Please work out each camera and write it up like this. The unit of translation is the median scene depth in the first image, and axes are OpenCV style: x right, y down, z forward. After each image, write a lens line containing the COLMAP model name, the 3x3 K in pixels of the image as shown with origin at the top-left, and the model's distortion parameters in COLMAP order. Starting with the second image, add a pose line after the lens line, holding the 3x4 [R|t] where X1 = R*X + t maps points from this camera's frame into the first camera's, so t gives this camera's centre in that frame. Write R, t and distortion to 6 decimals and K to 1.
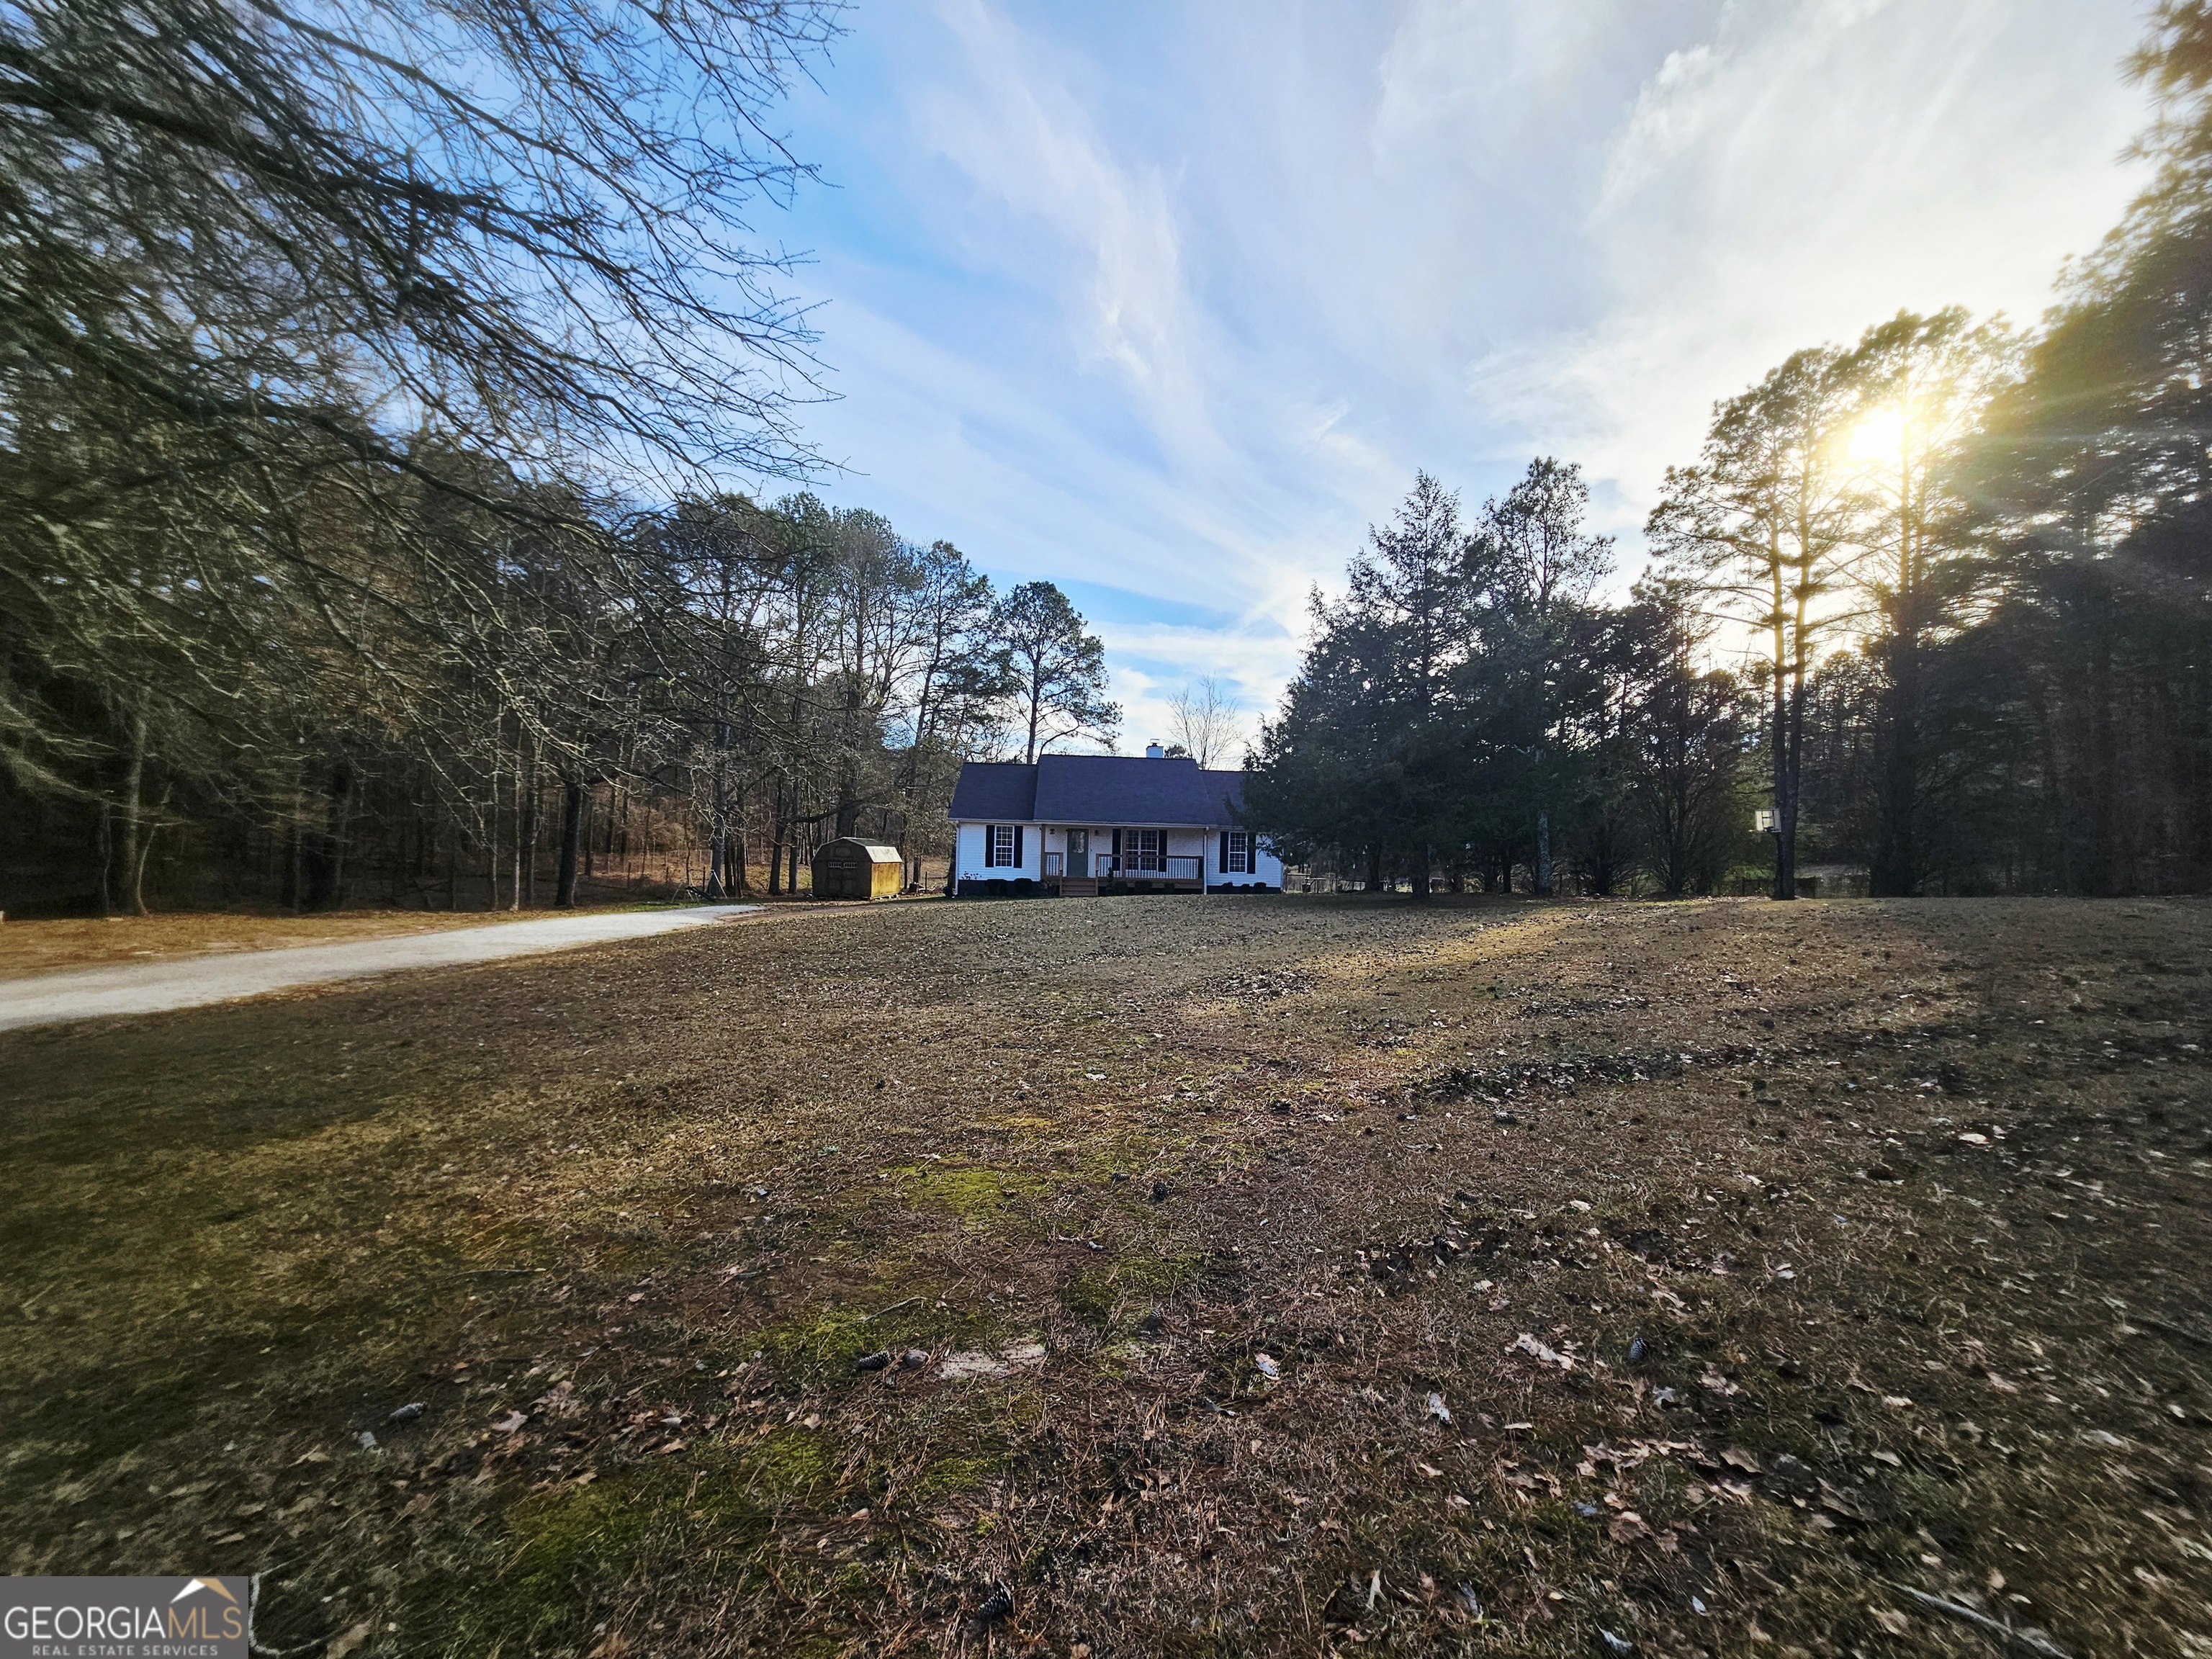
lens RADIAL K [[903.3, 0, 1101.5], [0, 903.3, 824.4], [0, 0, 1]] dist [-0.002240, 0.001580]
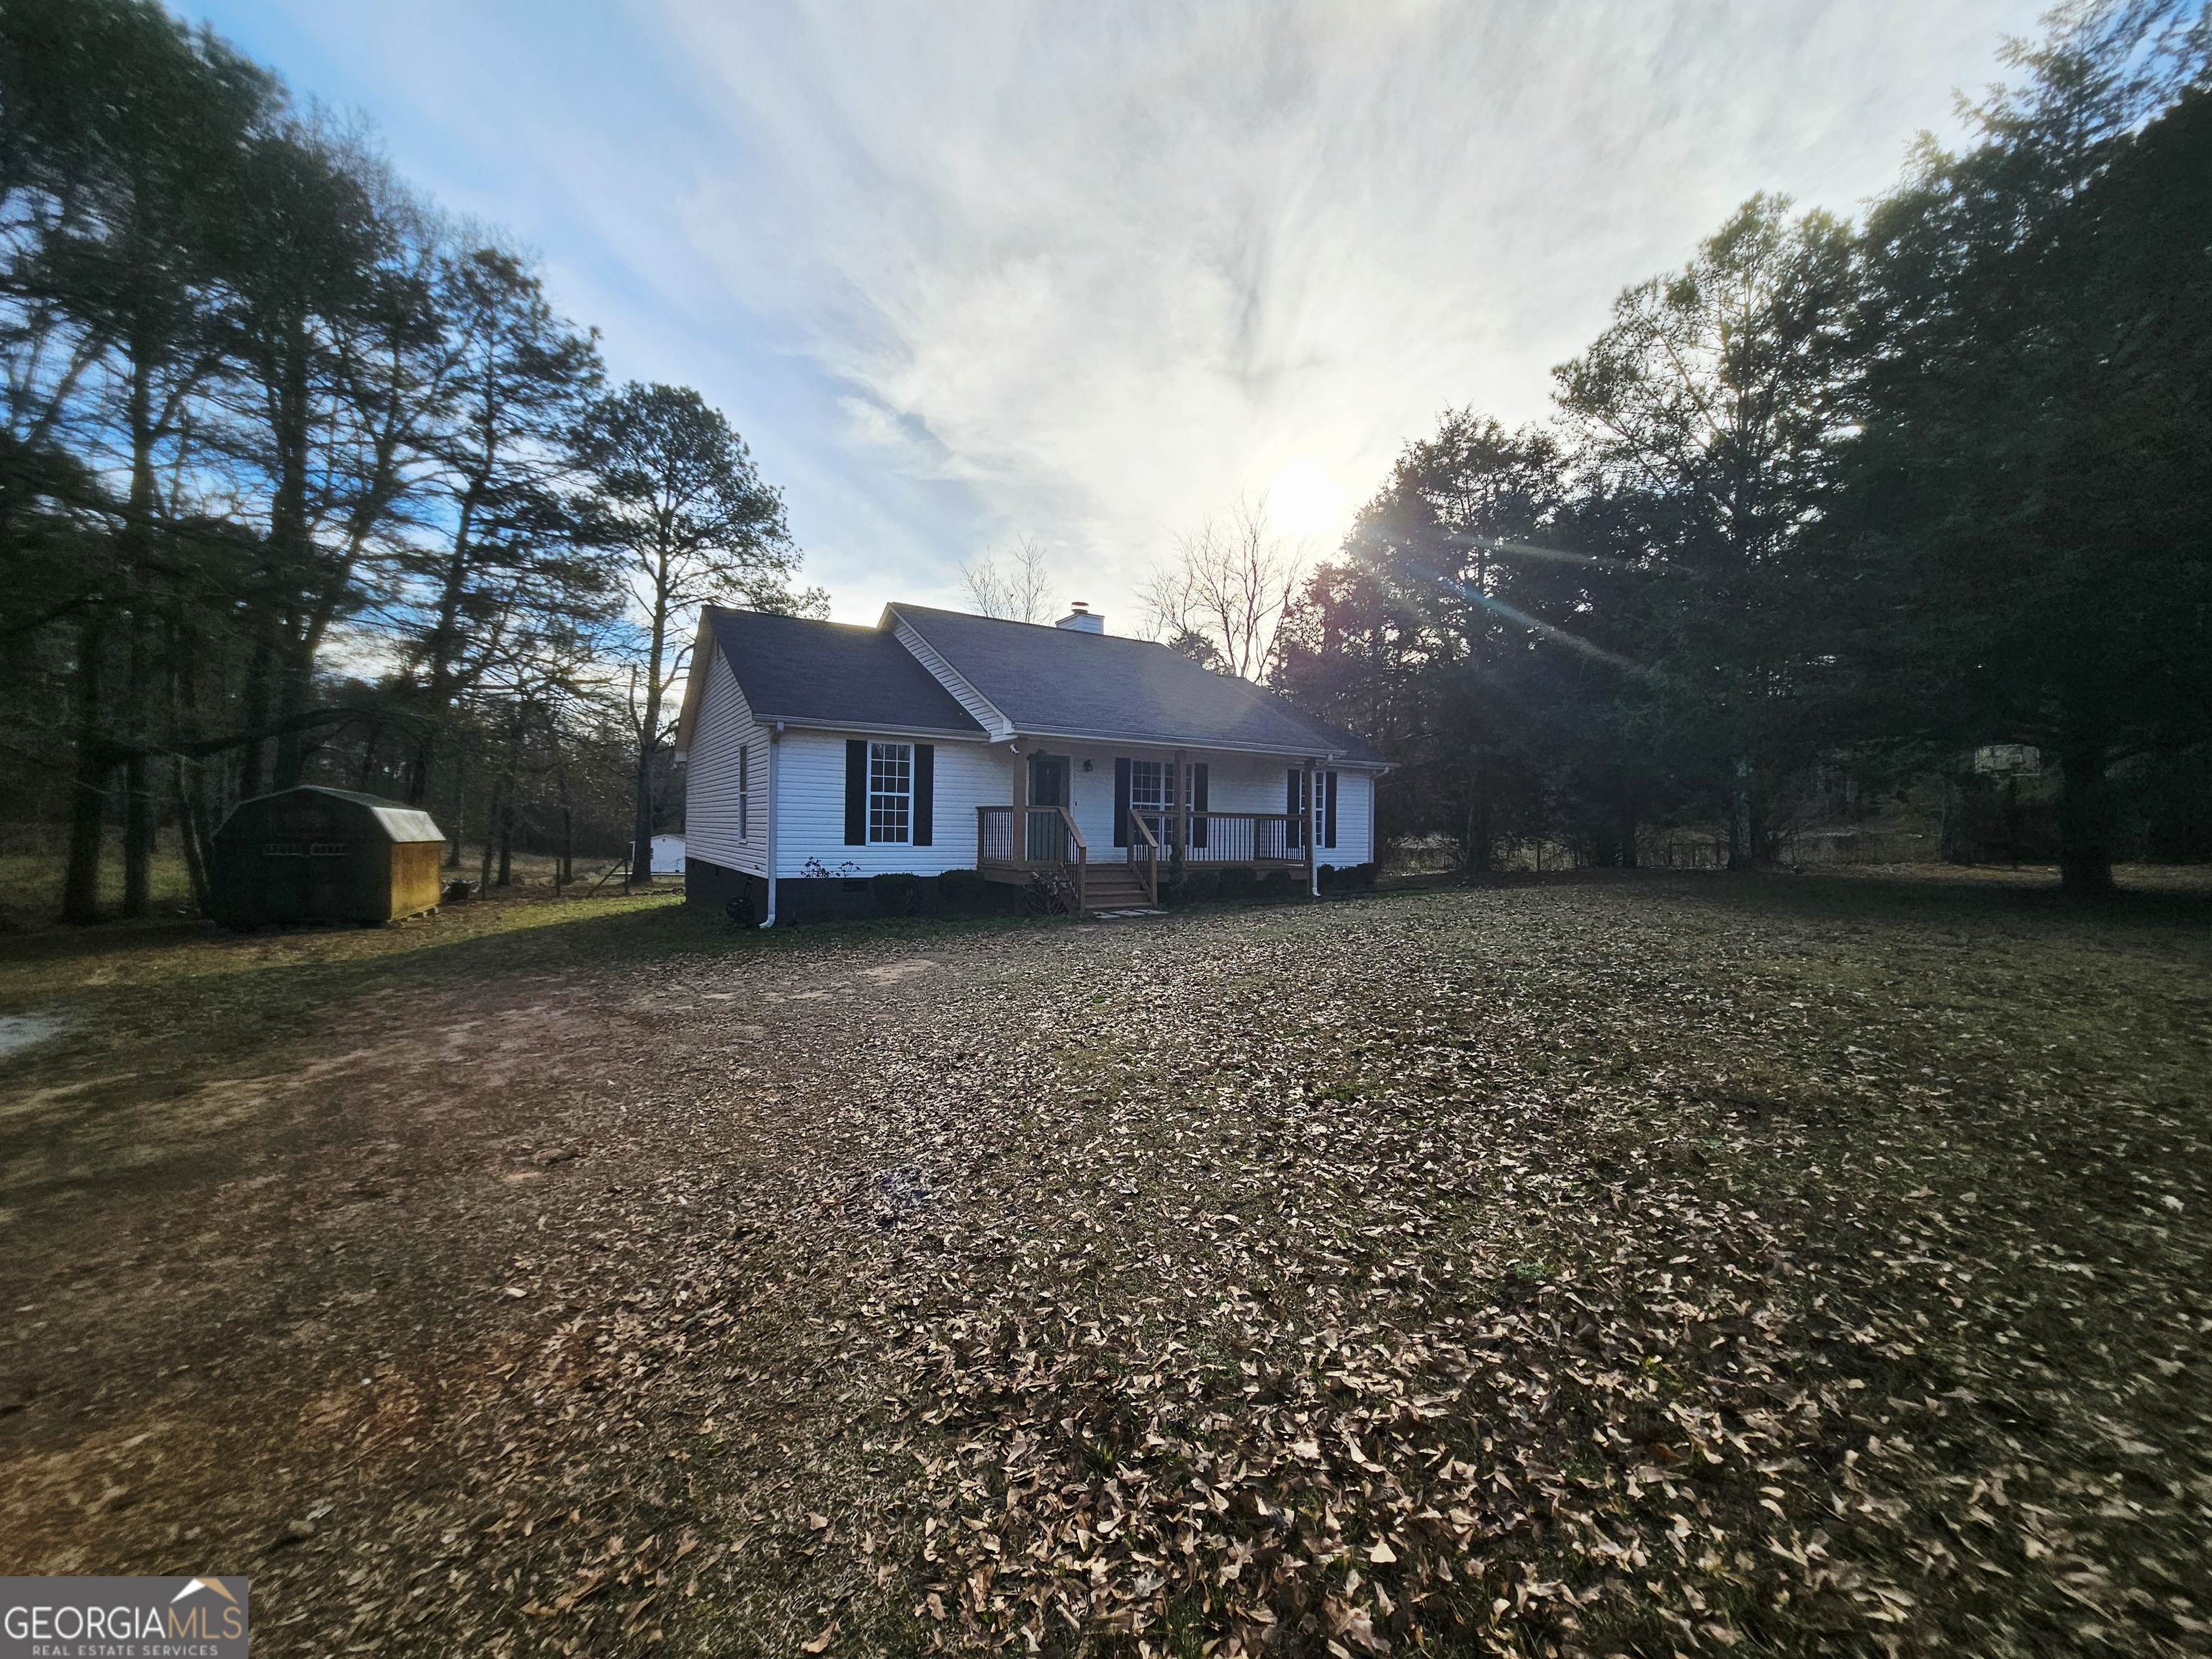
lens RADIAL K [[903.3, 0, 1110.7], [0, 903.3, 836.5], [0, 0, 1]] dist [-0.002240, 0.001580]
pose [[0.875404, -0.017694, 0.483068, -0.217462], [-0.003440, 0.999076, 0.042830, 0.026102], [-0.483380, -0.039155, 0.874535, 0.595574]]
